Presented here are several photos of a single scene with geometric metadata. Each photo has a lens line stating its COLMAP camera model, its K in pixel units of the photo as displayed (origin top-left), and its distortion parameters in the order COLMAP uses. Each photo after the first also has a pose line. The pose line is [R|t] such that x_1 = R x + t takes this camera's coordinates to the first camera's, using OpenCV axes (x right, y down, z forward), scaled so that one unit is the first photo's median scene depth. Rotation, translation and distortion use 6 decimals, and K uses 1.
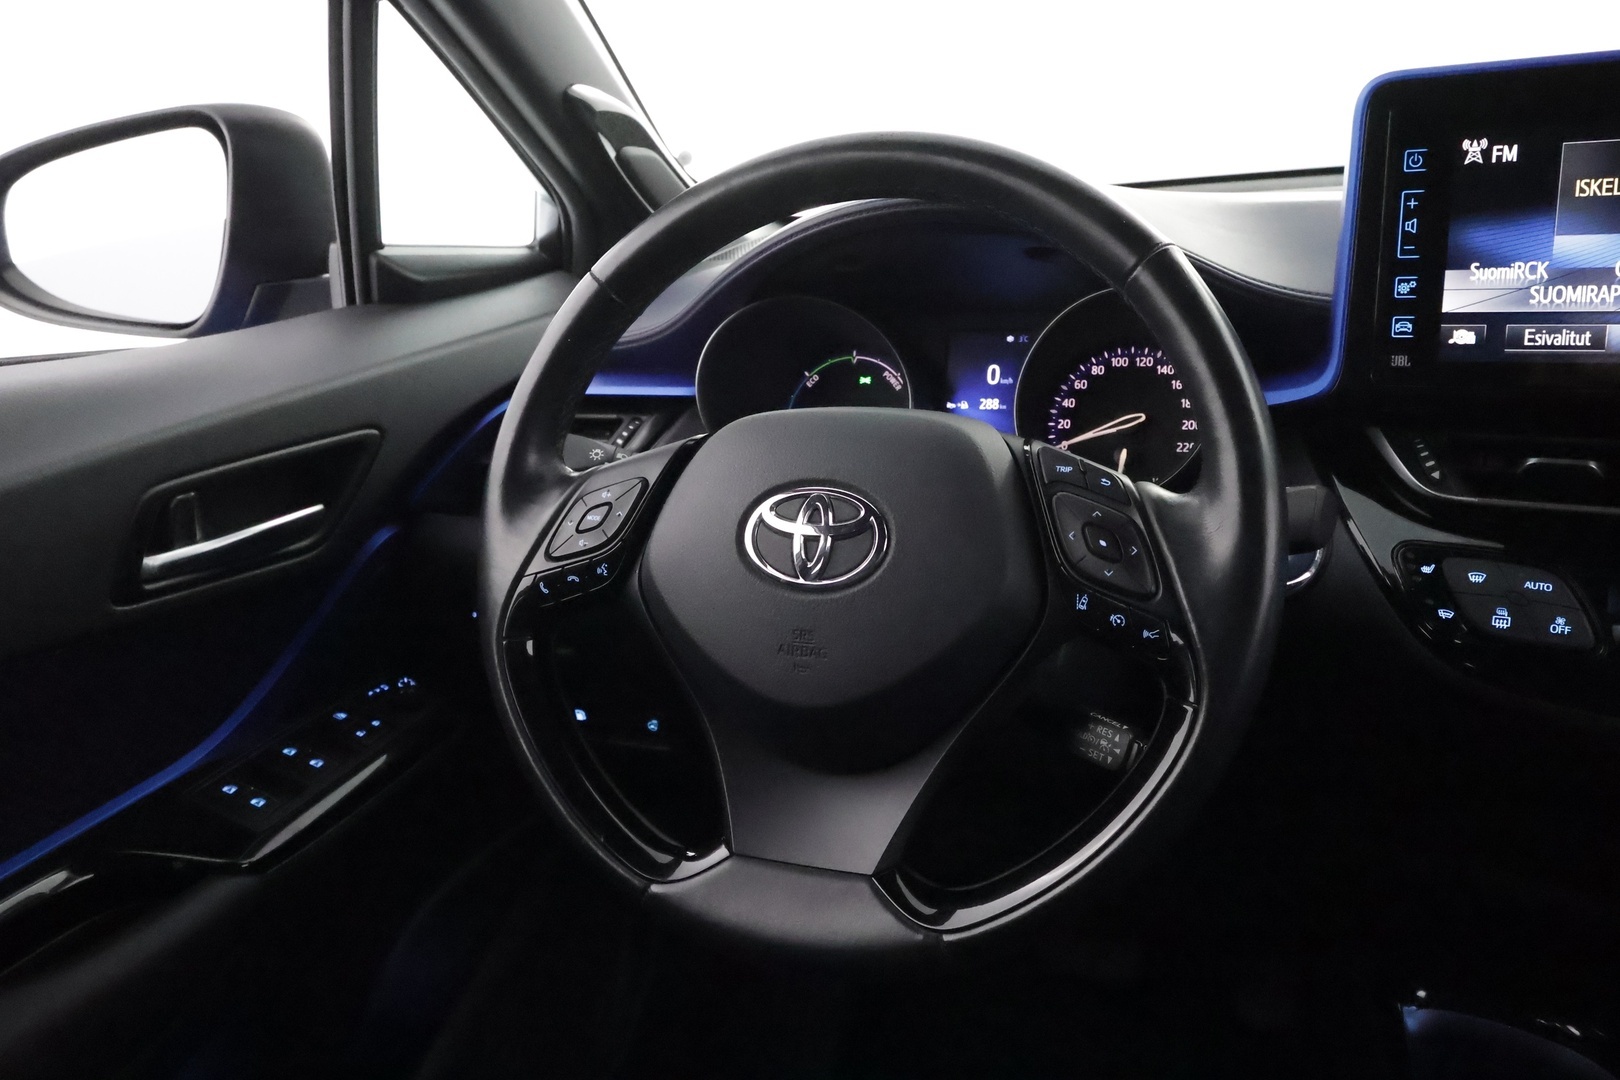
lens RADIAL K [[1270.6, 0, 807.7], [0, 1270.6, 539.4], [0, 0, 1]] dist [0.008449, -0.003317]
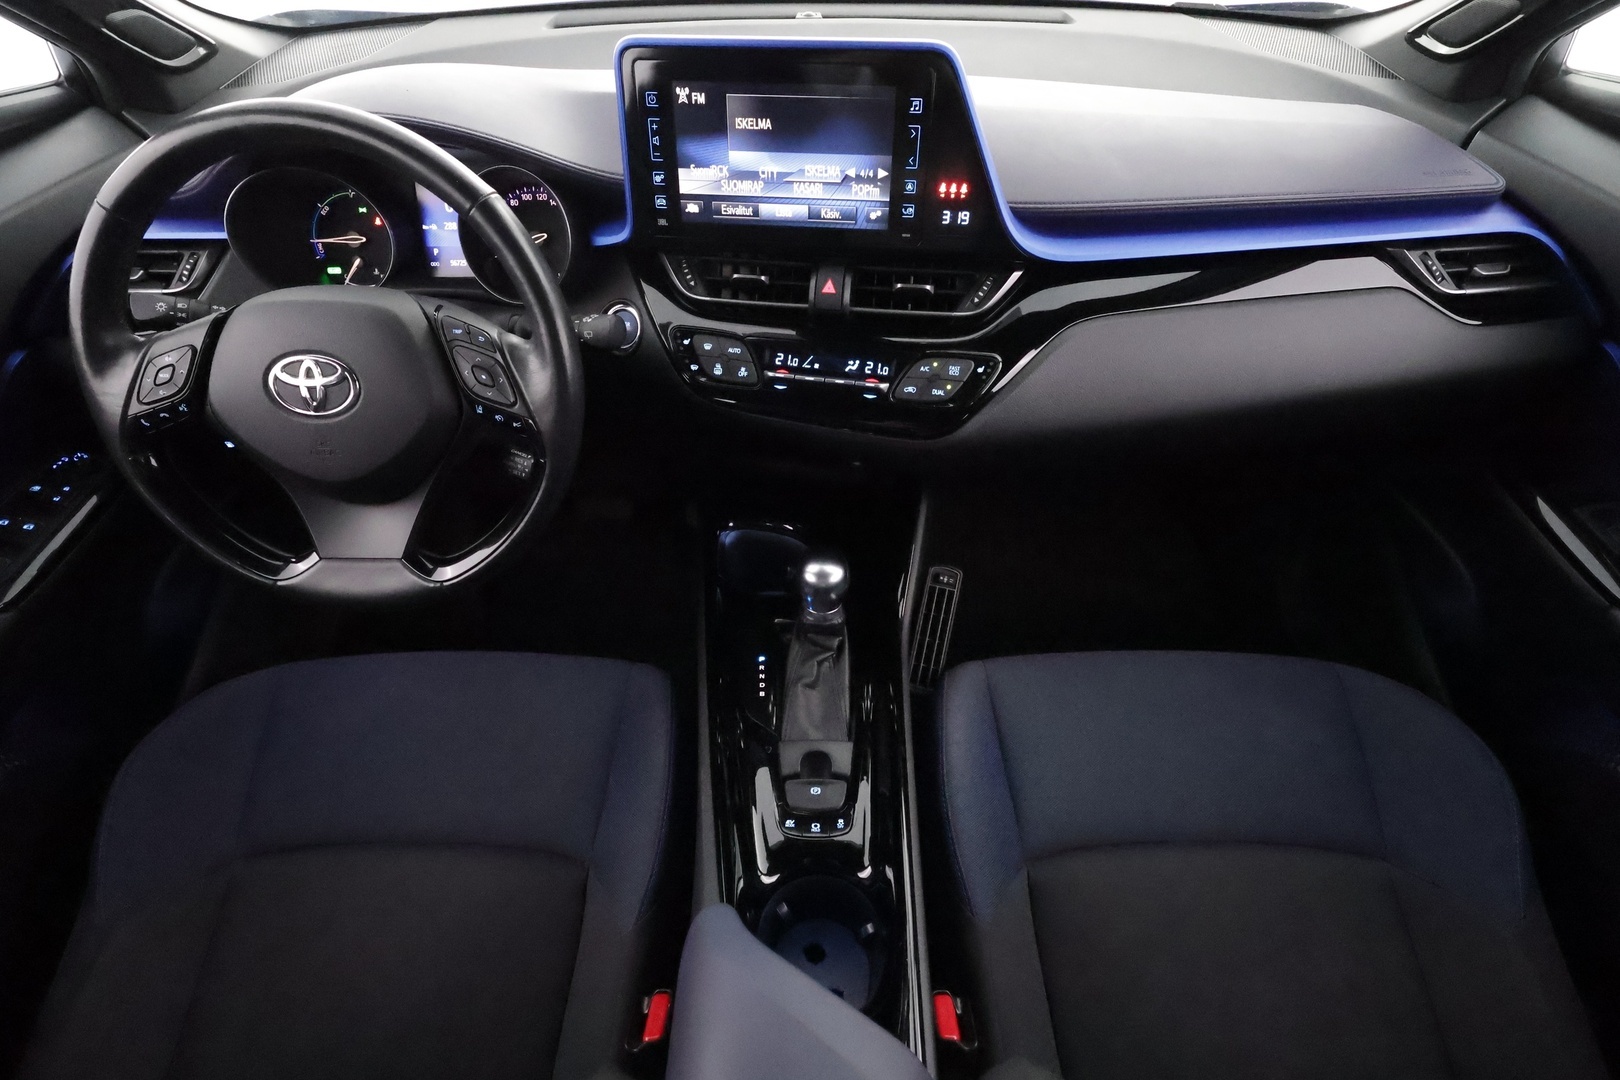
lens RADIAL K [[827.3, 0, 812.0], [0, 827.3, 541.7], [0, 0, 1]] dist [-0.002707, 0.002360]
pose [[0.929683, -0.200992, 0.308694, 0.219520], [0.049563, 0.898653, 0.435850, -0.238988], [-0.365011, -0.389903, 0.845425, -0.233581]]
